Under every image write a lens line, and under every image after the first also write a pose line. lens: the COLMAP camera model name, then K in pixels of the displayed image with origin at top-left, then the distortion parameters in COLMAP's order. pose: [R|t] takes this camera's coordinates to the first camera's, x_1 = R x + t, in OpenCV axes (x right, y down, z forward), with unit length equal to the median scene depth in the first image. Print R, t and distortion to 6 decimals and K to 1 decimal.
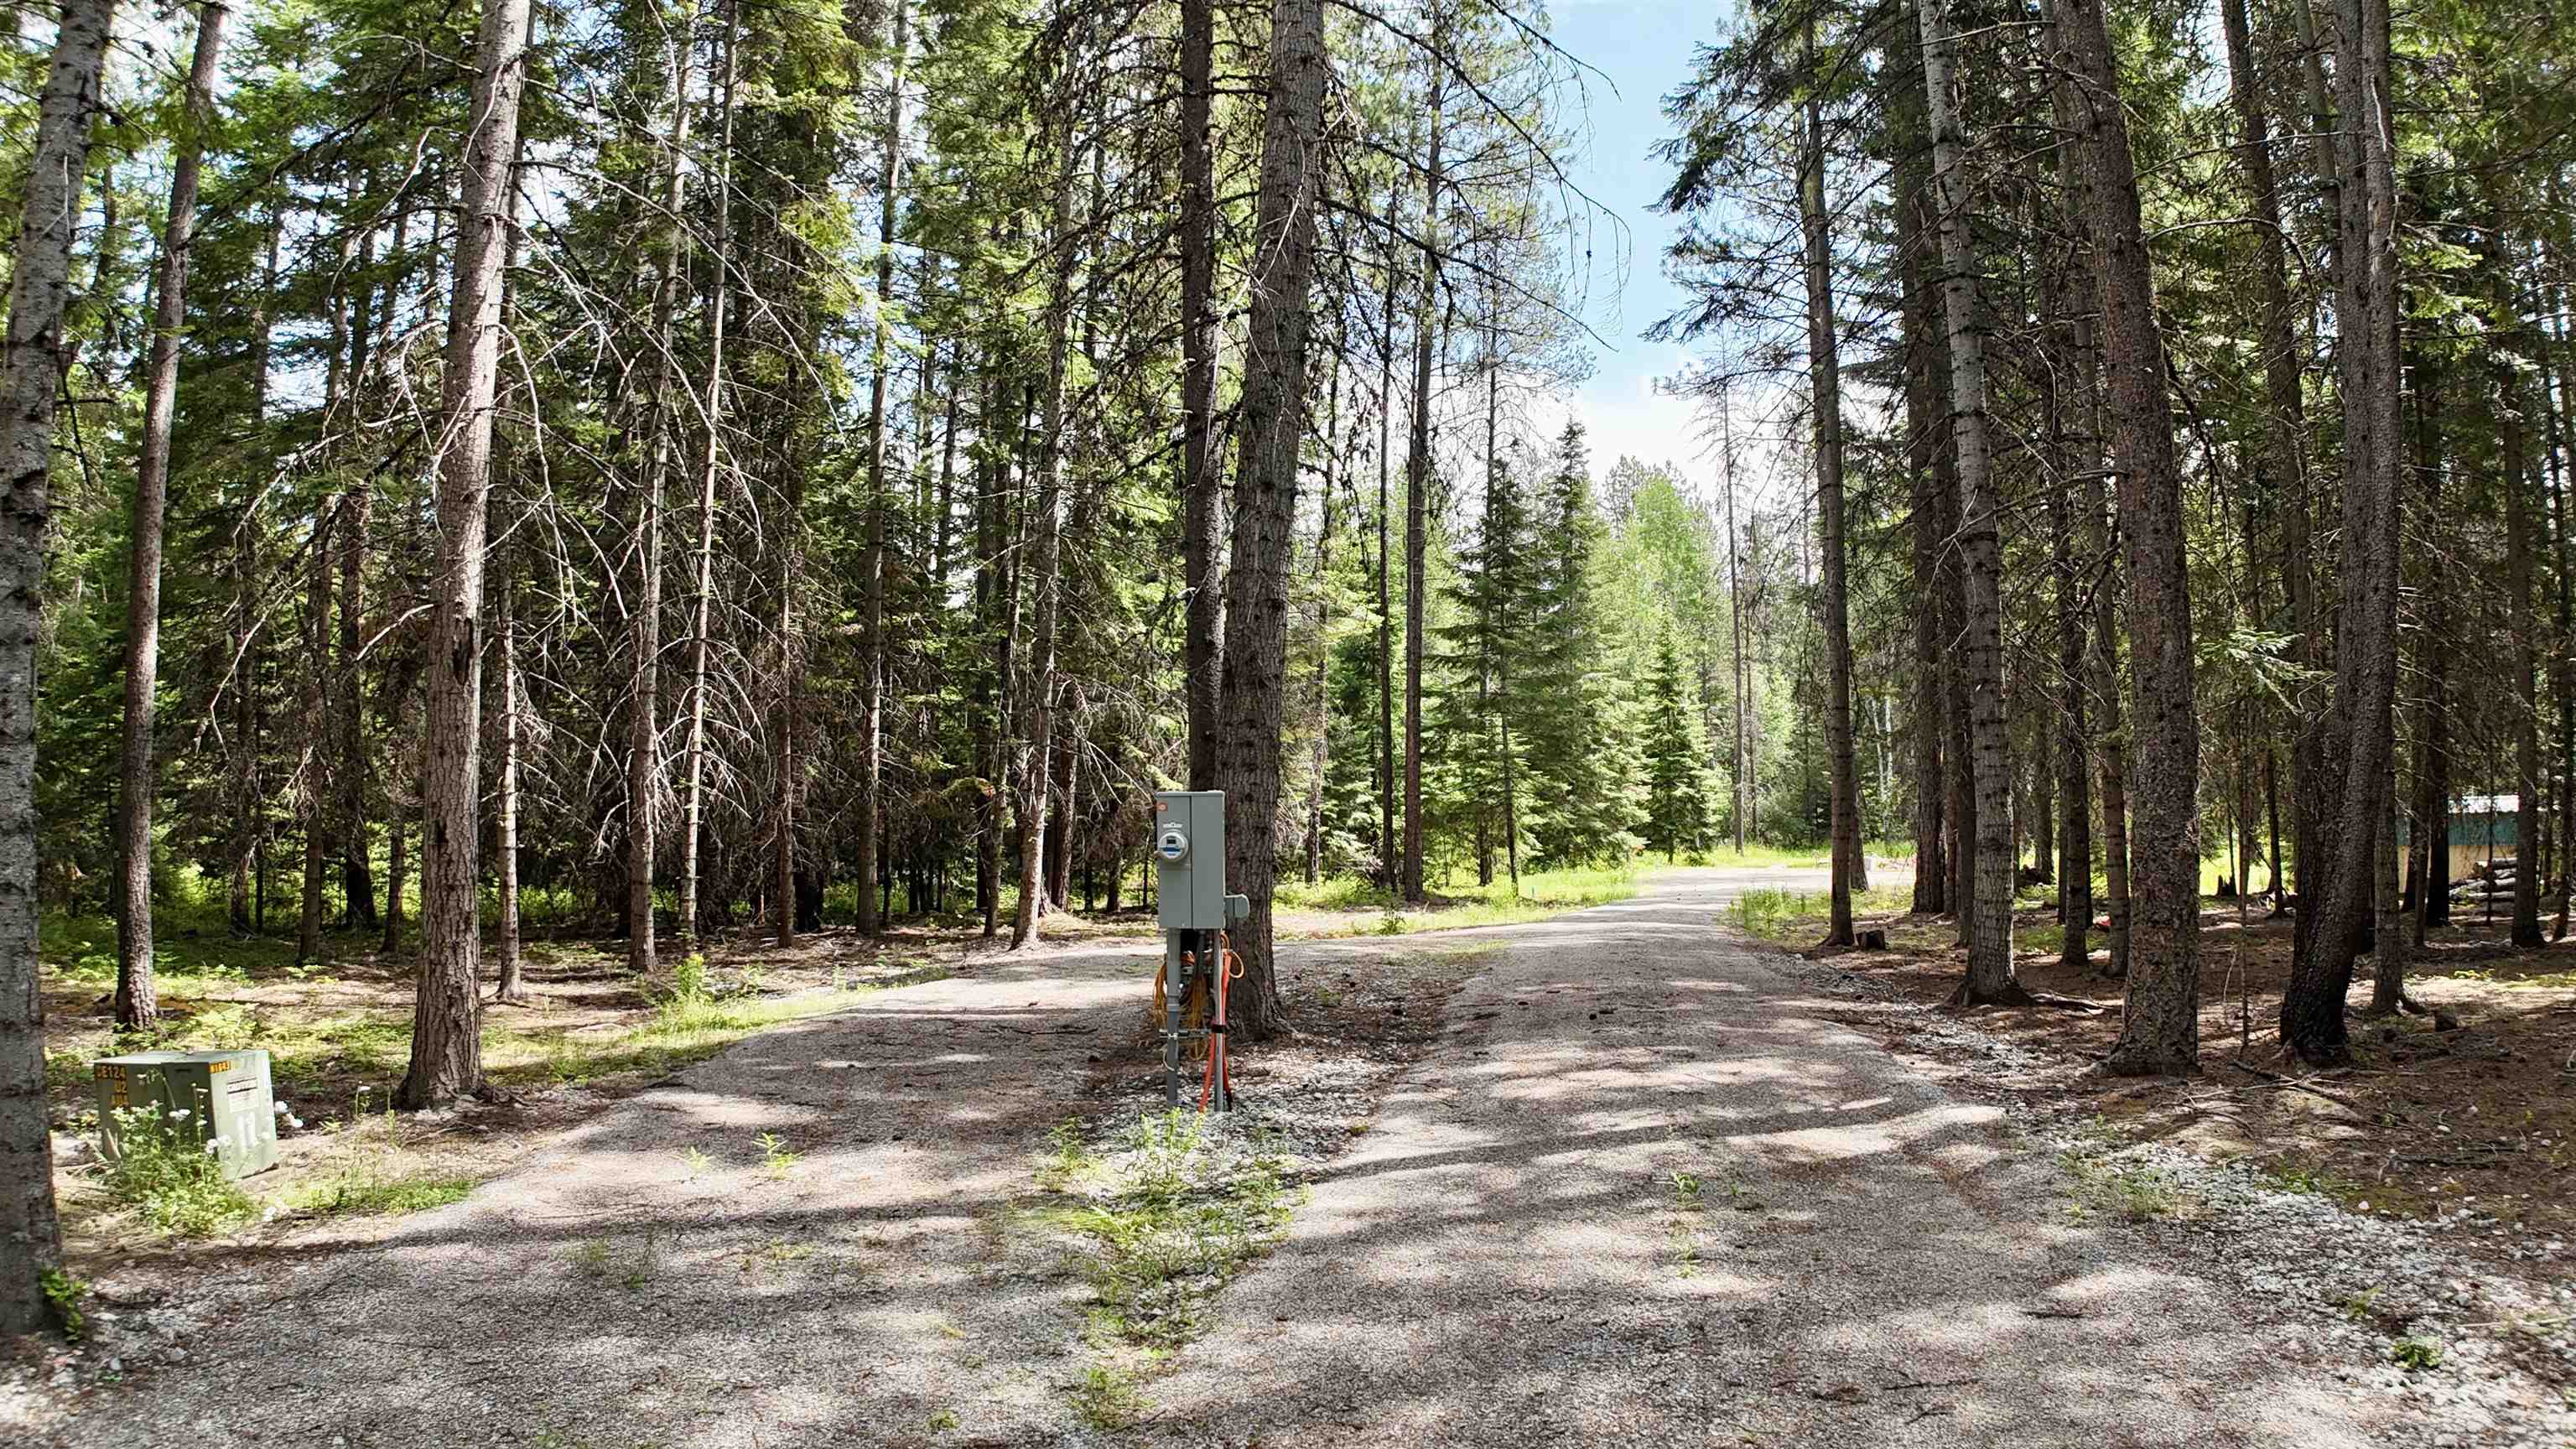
lens RADIAL K [[1584.6, 0, 1302.4], [0, 1584.6, 710.0], [0, 0, 1]] dist [-0.177984, 0.013288]
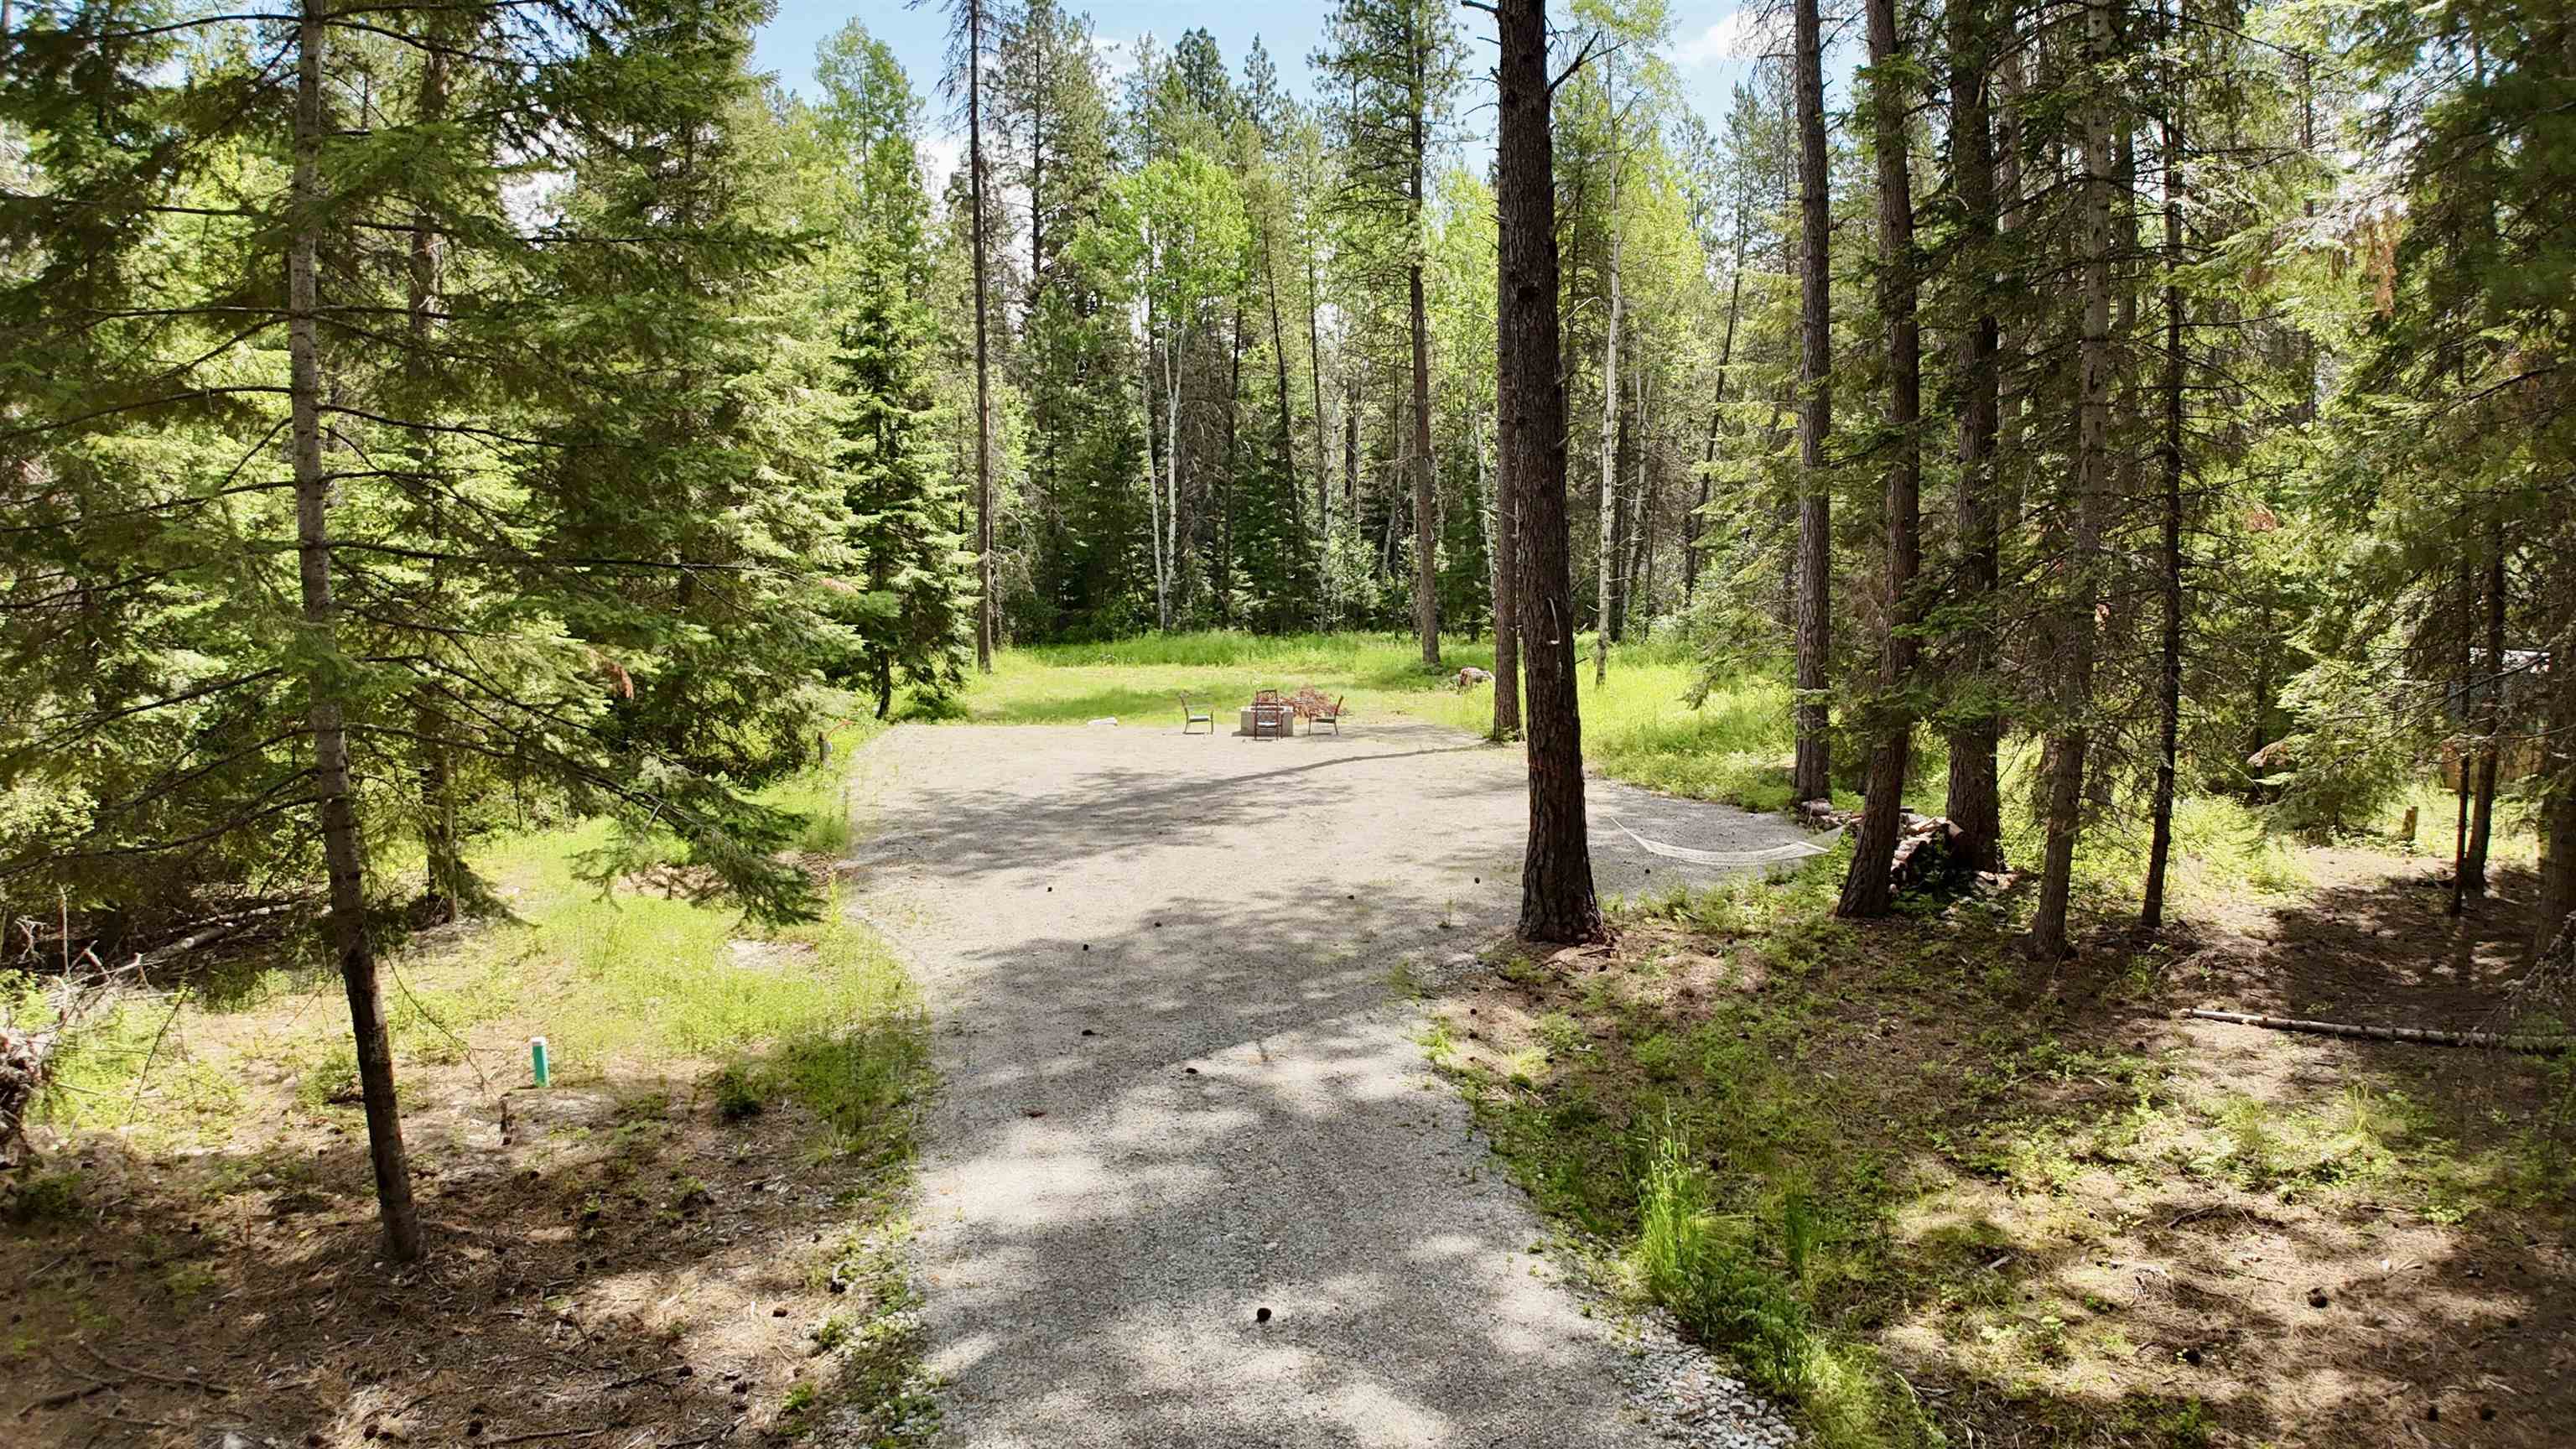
lens RADIAL K [[1559.5, 0, 1320.9], [0, 1559.5, 731.6], [0, 0, 1]] dist [-0.112060, 0.000537]
pose [[0.848583, -0.060569, 0.525584, 0.092644], [-0.034274, 0.985045, 0.168855, 0.012192], [-0.527951, -0.161302, 0.833816, 0.534085]]
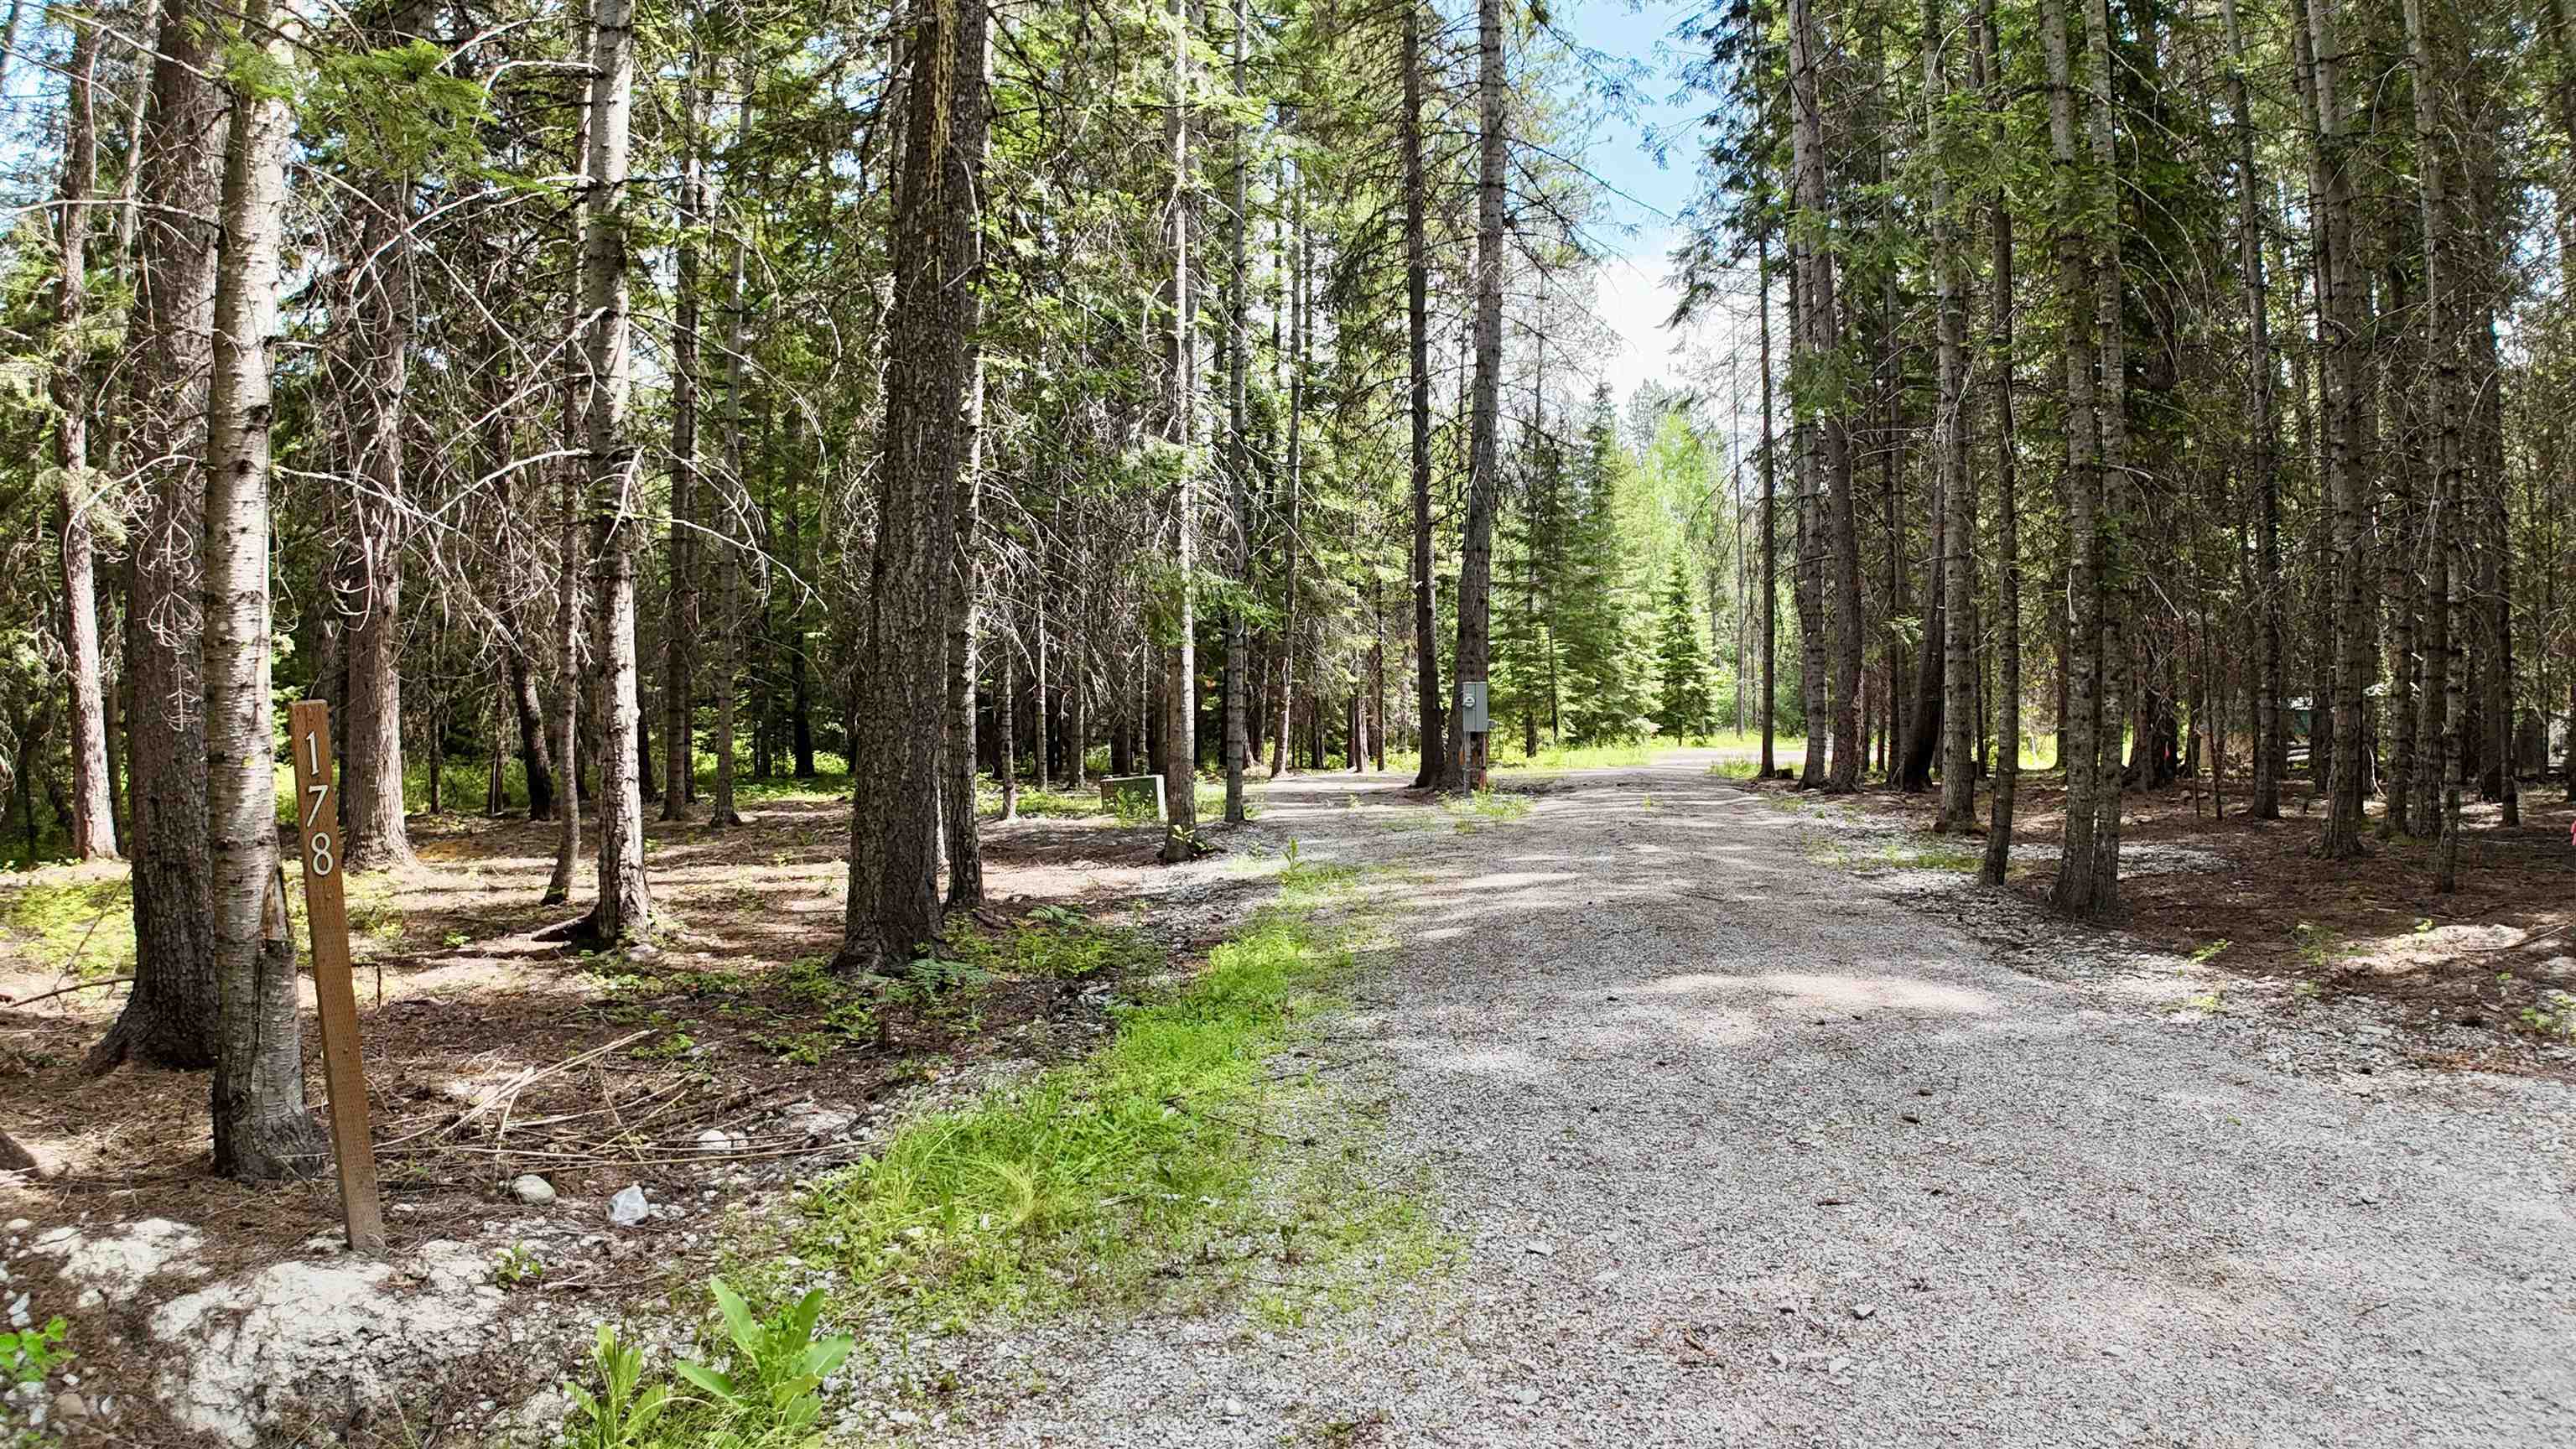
lens RADIAL K [[1584.6, 0, 1302.4], [0, 1584.6, 710.0], [0, 0, 1]] dist [-0.177984, 0.013288]
pose [[0.999906, 0.002134, -0.013579, -0.042614], [-0.001216, 0.997734, 0.067267, -0.011186], [0.013692, -0.067244, 0.997643, -0.225074]]
